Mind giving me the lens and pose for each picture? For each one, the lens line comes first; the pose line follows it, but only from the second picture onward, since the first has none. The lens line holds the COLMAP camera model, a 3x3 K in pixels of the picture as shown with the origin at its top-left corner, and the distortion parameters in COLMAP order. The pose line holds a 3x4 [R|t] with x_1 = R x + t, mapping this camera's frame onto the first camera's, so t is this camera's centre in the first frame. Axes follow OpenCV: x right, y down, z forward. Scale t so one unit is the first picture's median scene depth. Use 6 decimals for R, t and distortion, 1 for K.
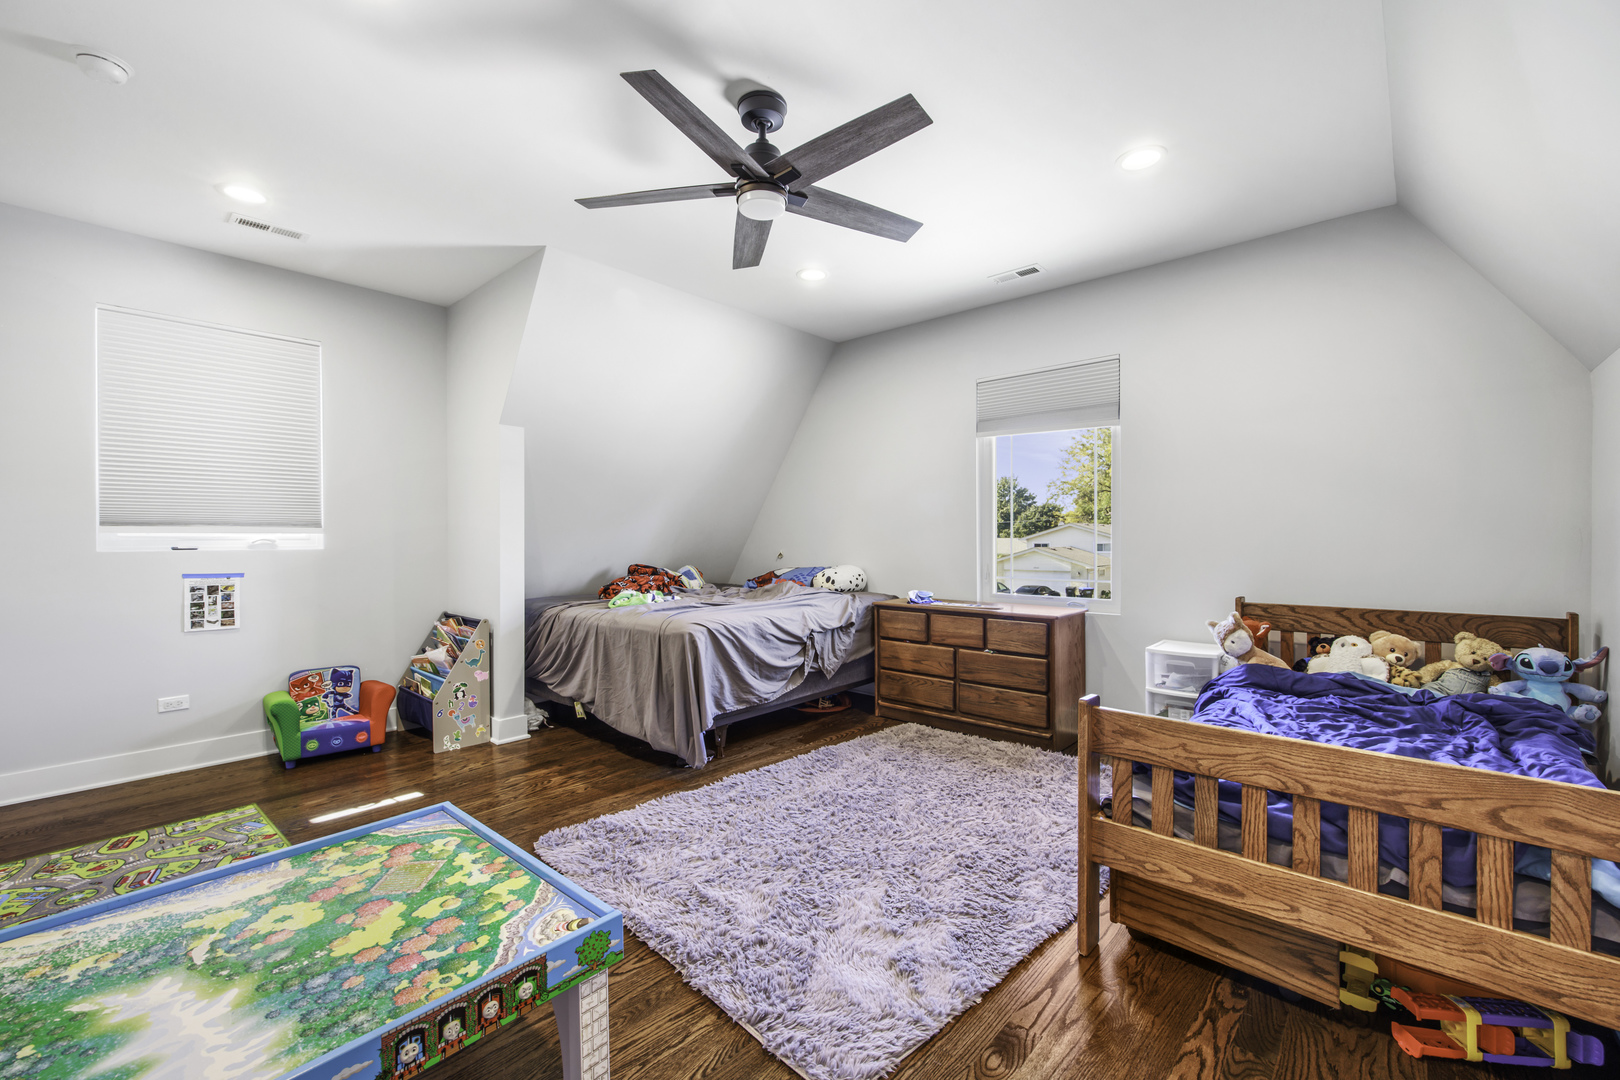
lens RADIAL K [[678.0, 0, 824.7], [0, 678.0, 538.5], [0, 0, 1]] dist [-0.002043, -0.000589]
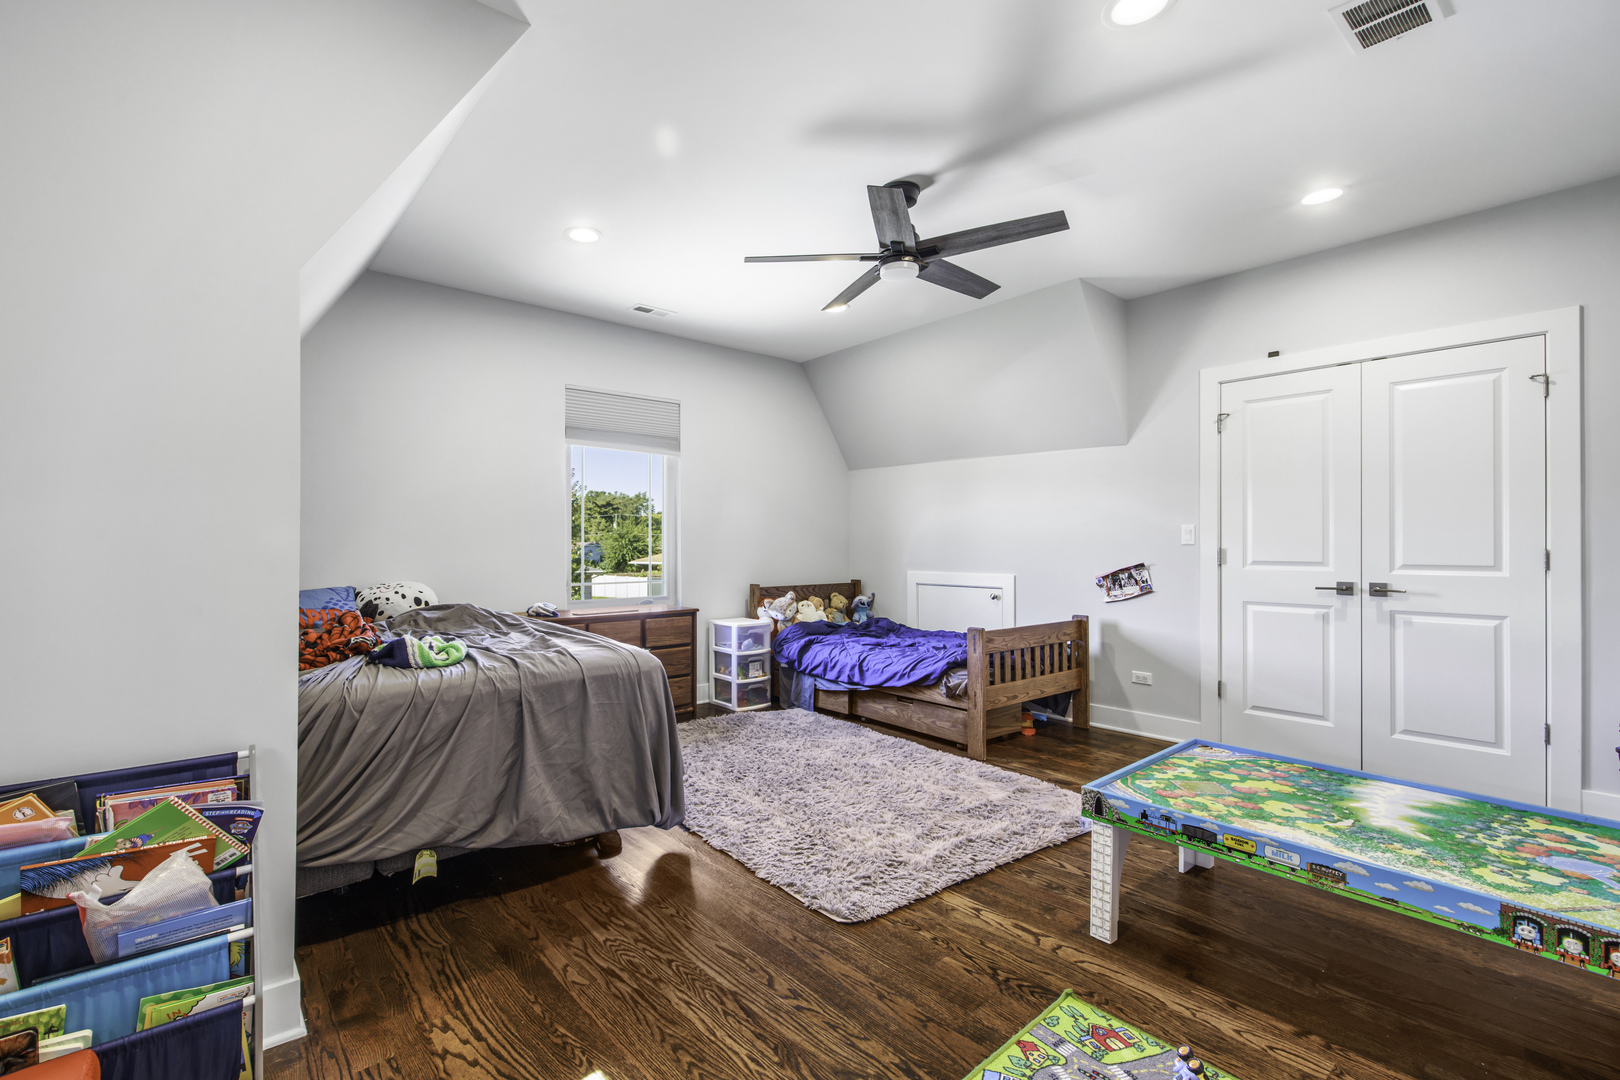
lens RADIAL K [[643.1, 0, 820.8], [0, 643.1, 539.0], [0, 0, 1]] dist [-0.001448, -0.000239]
pose [[0.174073, 0.013757, 0.984637, -2.191831], [0.000057, 0.999902, -0.013981, 0.011990], [-0.984733, 0.002490, 0.174055, 1.642742]]
